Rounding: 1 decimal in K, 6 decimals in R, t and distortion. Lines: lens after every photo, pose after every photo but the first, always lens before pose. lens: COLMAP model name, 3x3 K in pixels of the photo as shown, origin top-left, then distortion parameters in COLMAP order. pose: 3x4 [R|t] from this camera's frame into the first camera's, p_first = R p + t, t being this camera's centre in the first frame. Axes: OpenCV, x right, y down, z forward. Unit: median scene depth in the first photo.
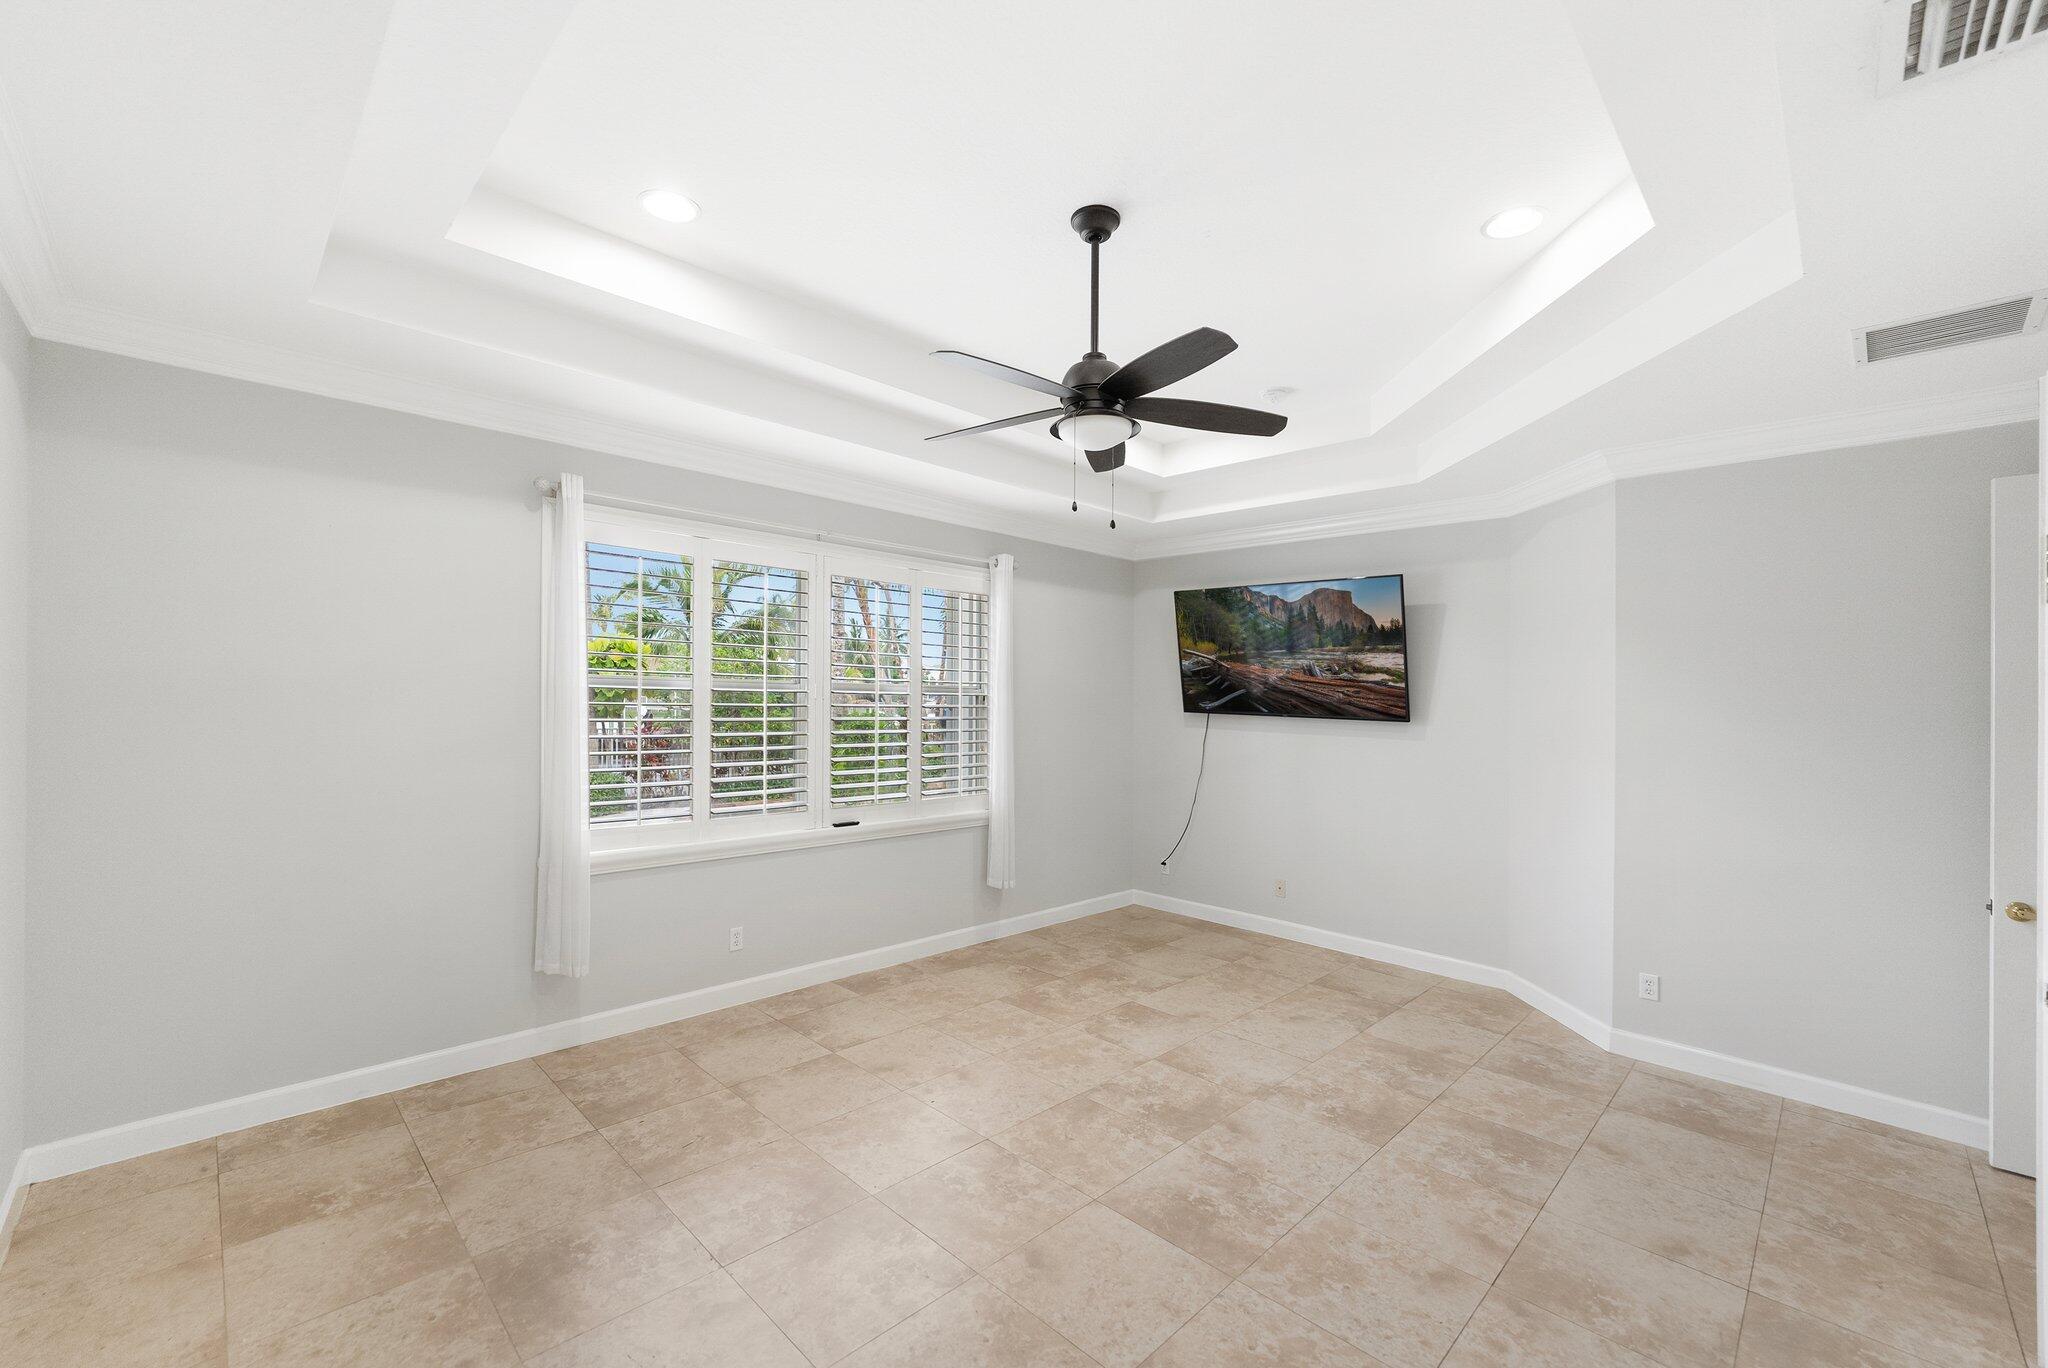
lens RADIAL K [[839.8, 0, 1016.0], [0, 839.8, 691.8], [0, 0, 1]] dist [-0.002170, -0.000260]
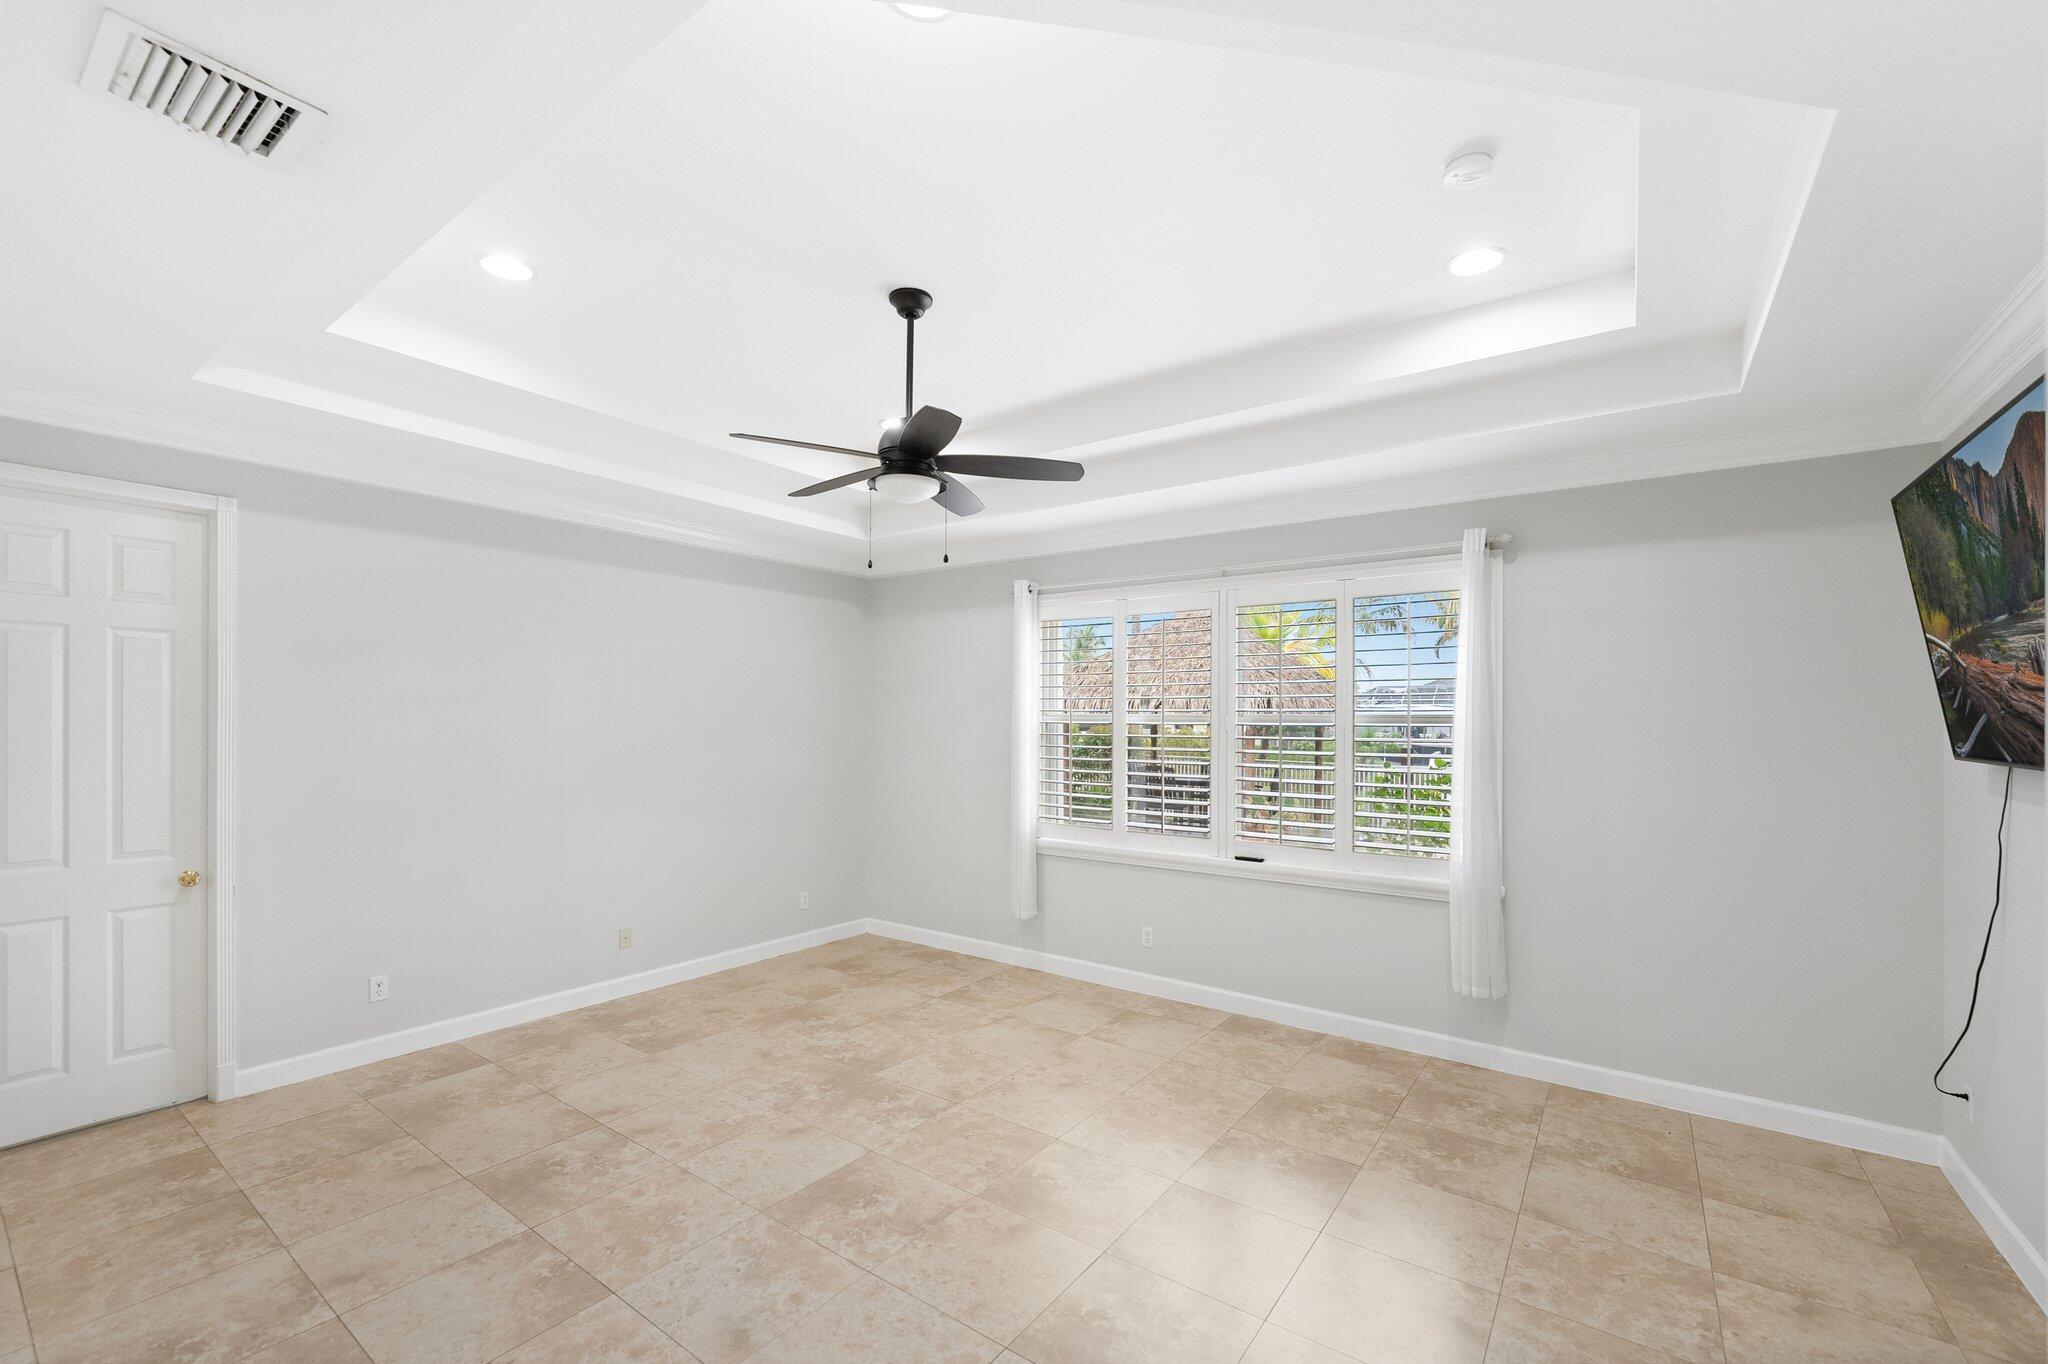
lens RADIAL K [[839.8, 0, 986.1], [0, 839.8, 733.6], [0, 0, 1]] dist [-0.002170, -0.000260]
pose [[0.148008, -0.007067, -0.988961, 0.769408], [0.002458, 0.999974, -0.006778, 0.018144], [0.988983, -0.001428, 0.148021, 0.591534]]
